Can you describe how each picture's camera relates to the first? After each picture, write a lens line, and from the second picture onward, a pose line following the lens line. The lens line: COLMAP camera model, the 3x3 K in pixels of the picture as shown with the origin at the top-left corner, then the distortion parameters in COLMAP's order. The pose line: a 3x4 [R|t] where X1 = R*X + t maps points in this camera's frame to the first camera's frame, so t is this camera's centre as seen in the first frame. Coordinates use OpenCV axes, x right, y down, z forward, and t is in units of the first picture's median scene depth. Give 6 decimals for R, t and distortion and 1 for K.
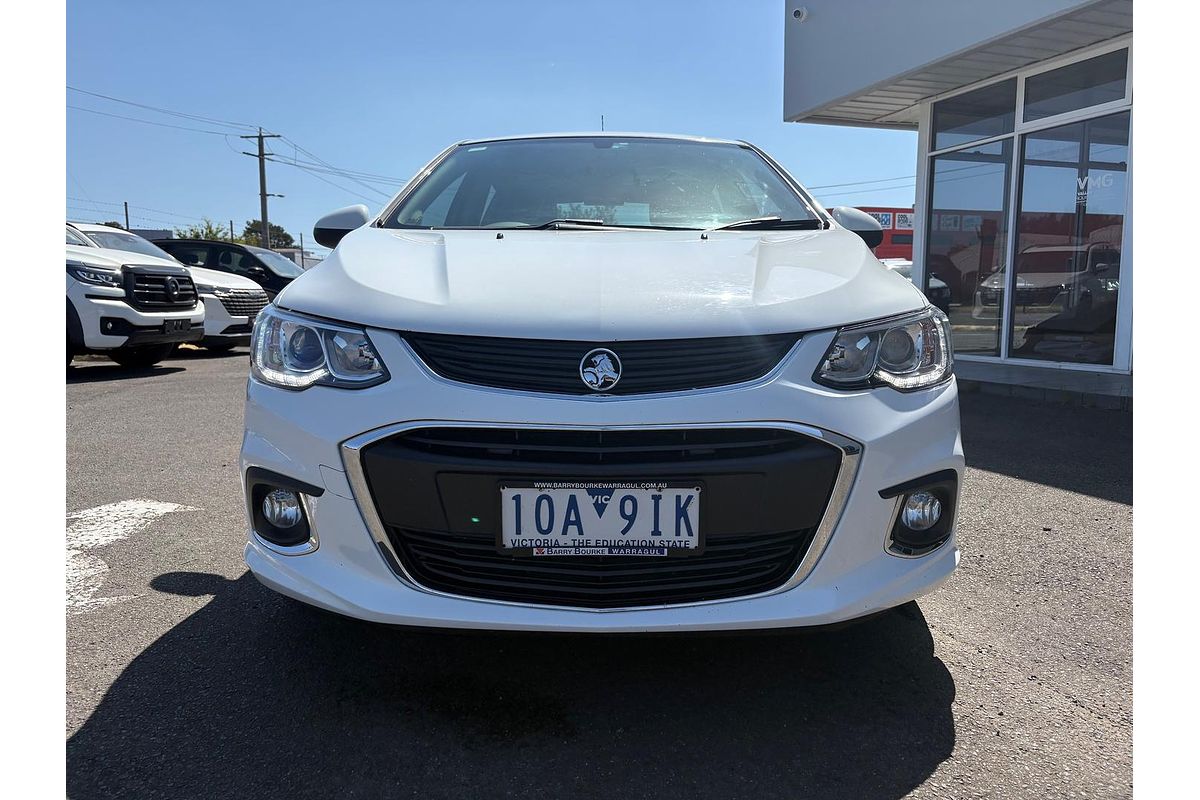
lens RADIAL K [[833.3, 0, 534.9], [0, 833.3, 399.6], [0, 0, 1]] dist [0.033760, 0.000602]
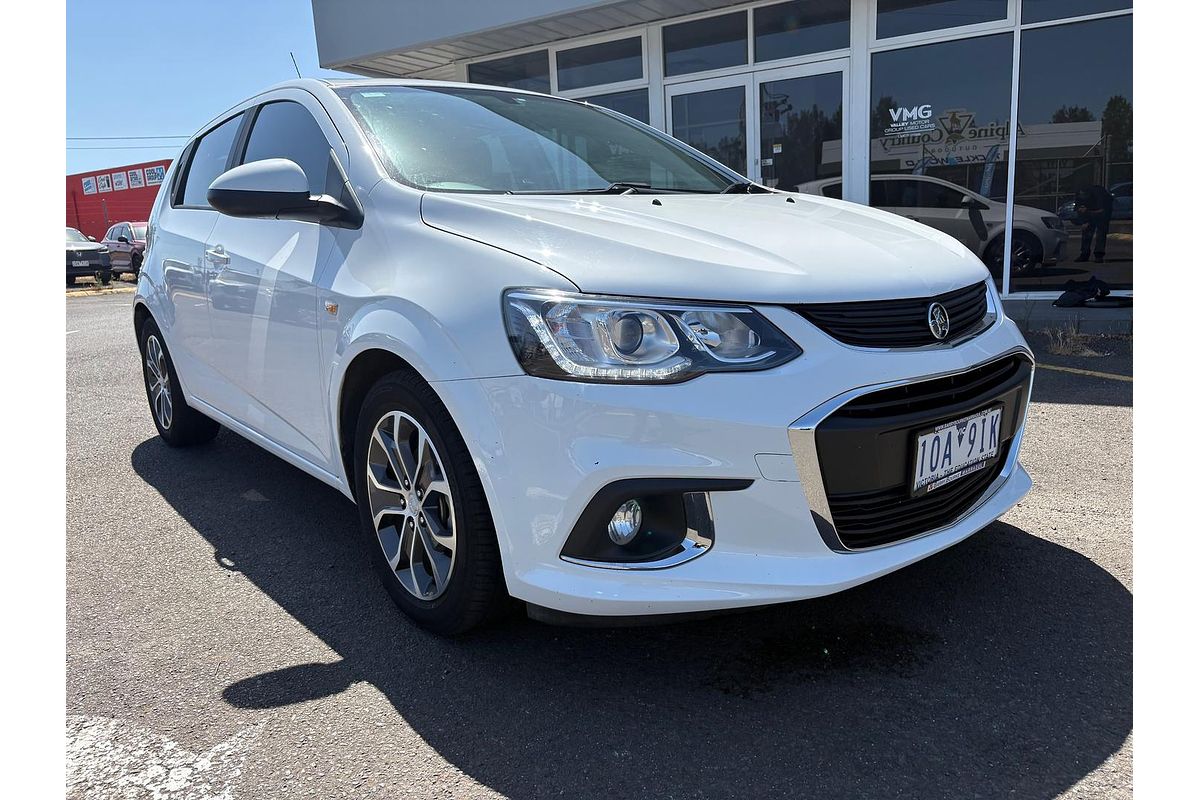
lens RADIAL K [[852.4, 0, 606.7], [0, 852.4, 406.9], [0, 0, 1]] dist [0.043640, -0.105453]
pose [[0.749934, -0.168411, 0.639716, -0.977279], [0.130988, 0.985707, 0.105940, -0.097943], [-0.648414, 0.004347, 0.761275, 0.379294]]
